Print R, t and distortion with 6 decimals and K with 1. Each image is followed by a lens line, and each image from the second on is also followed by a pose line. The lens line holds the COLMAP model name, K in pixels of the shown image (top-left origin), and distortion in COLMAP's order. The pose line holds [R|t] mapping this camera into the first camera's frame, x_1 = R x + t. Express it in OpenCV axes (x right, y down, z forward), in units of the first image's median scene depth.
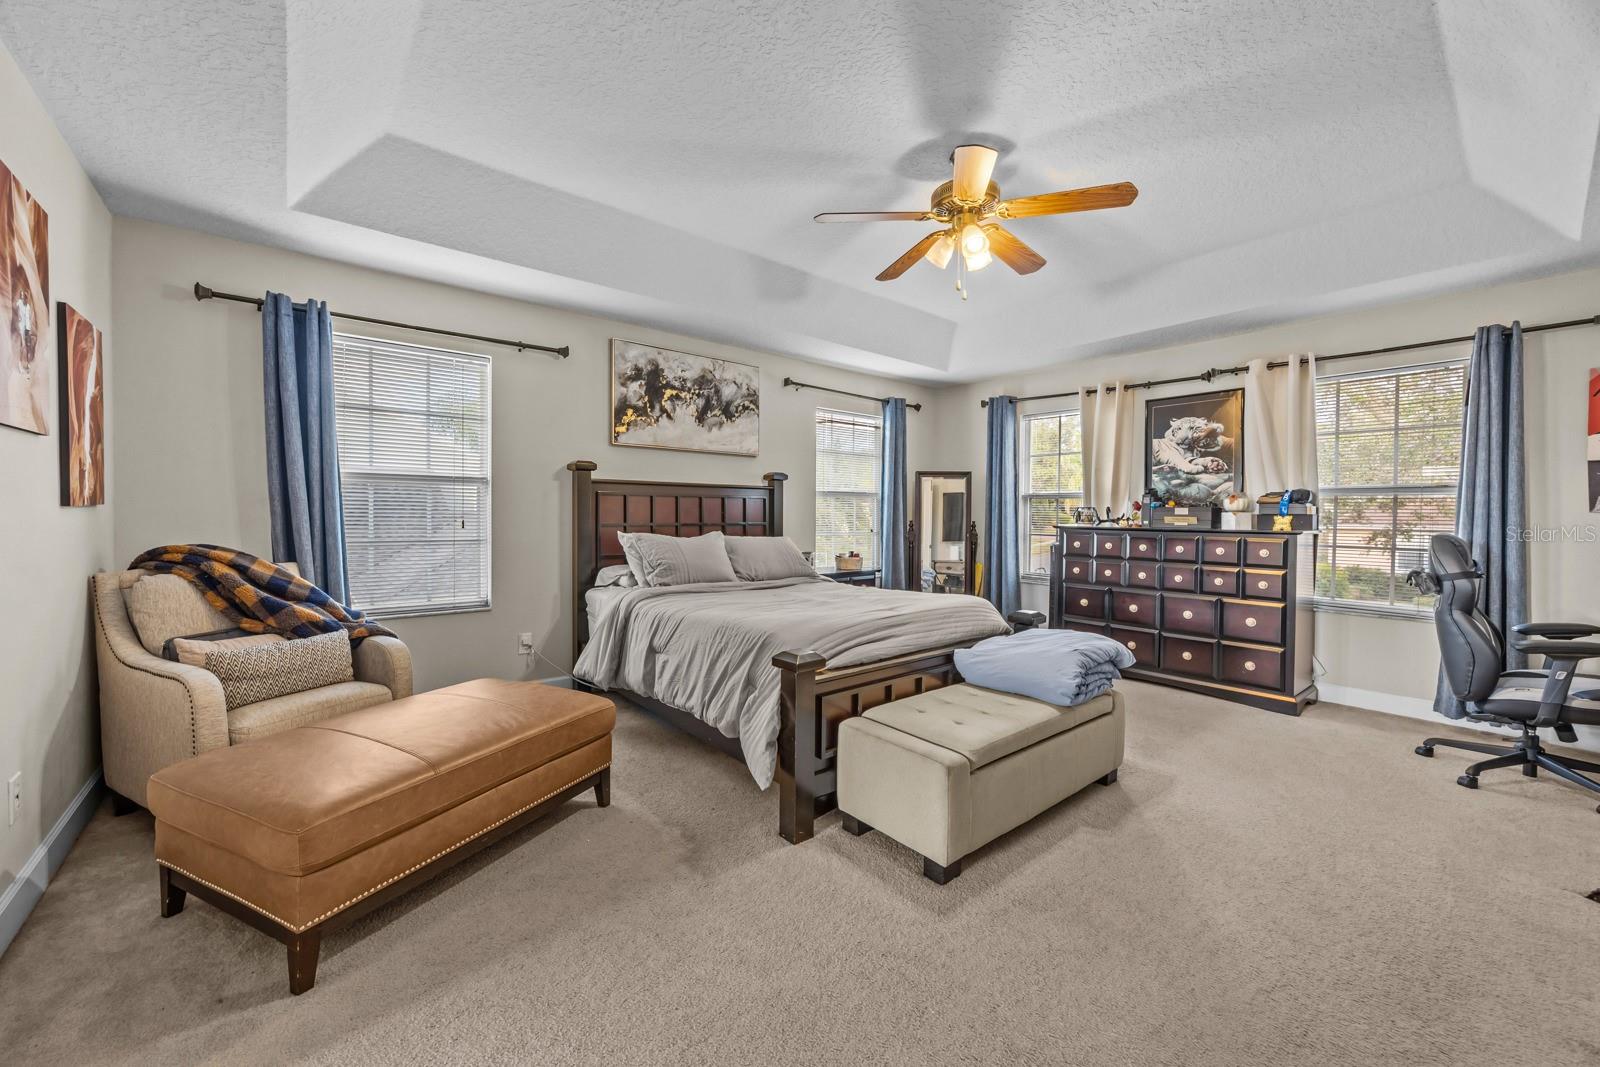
lens RADIAL K [[613.5, 0, 789.6], [0, 613.5, 527.2], [0, 0, 1]] dist [-0.009666, -0.000137]
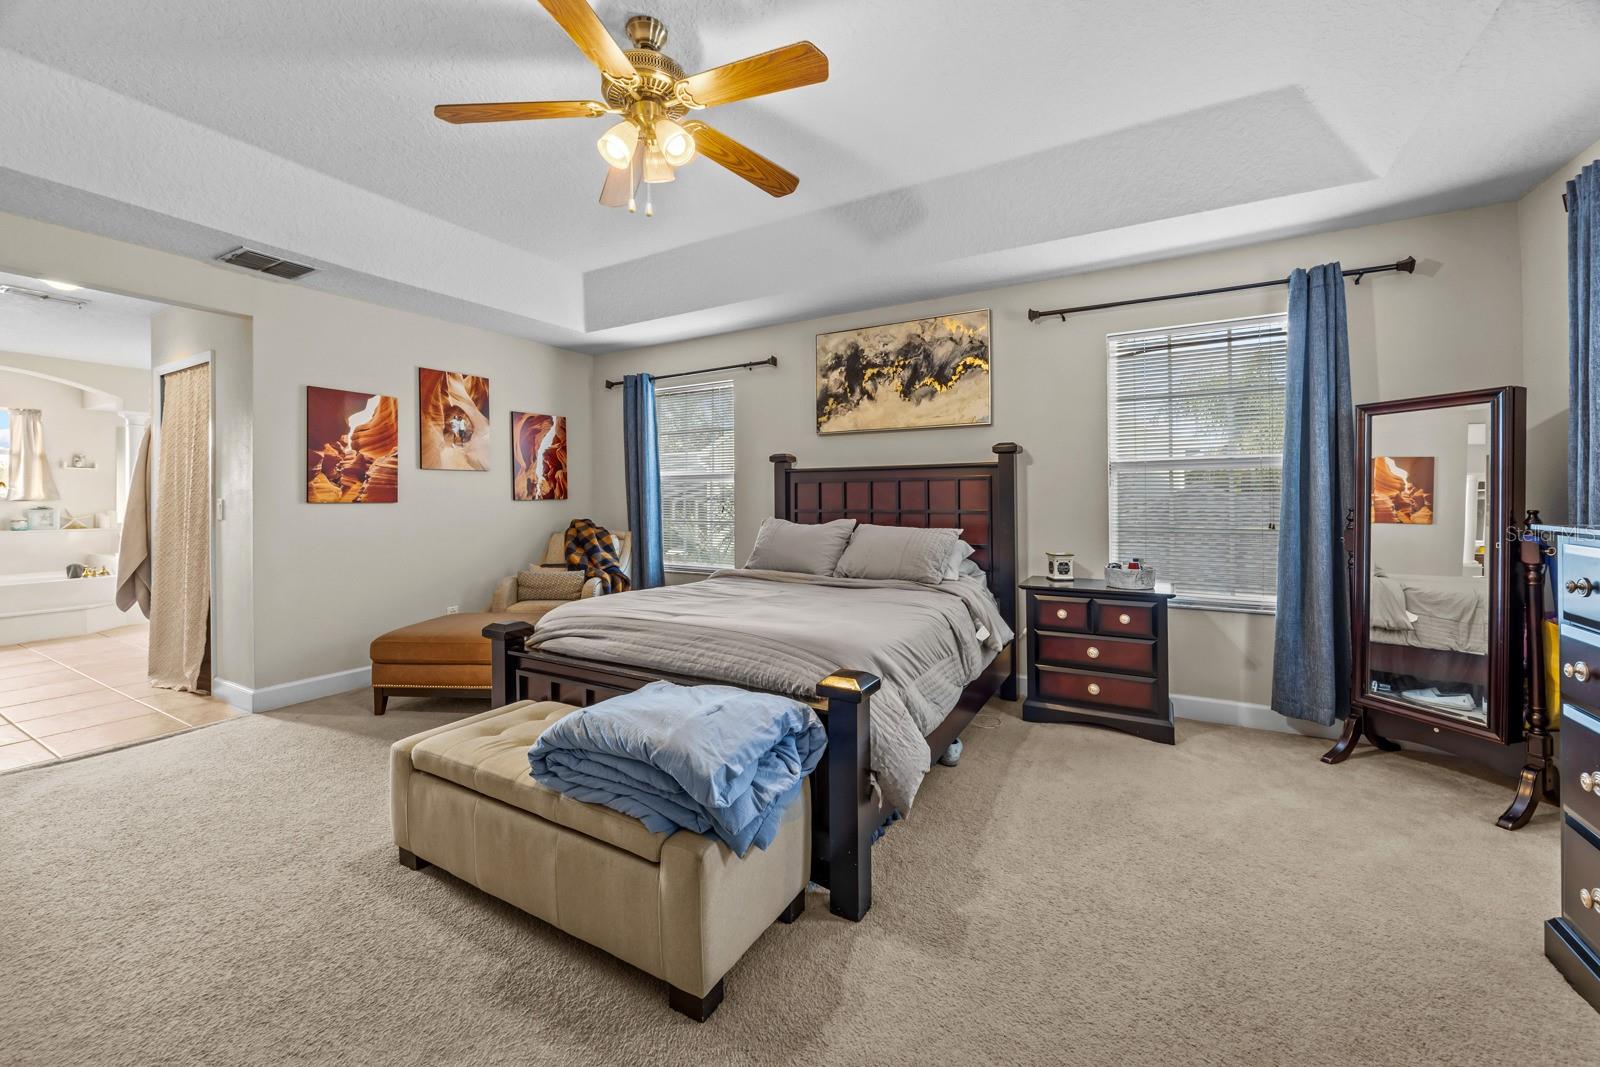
lens RADIAL K [[613.5, 0, 790.9], [0, 613.5, 502.4], [0, 0, 1]] dist [-0.009666, -0.000137]
pose [[0.362364, -0.006175, -0.932016, 0.639624], [-0.011758, 0.999868, -0.011196, -0.006448], [0.931963, 0.015016, 0.362243, 0.545396]]
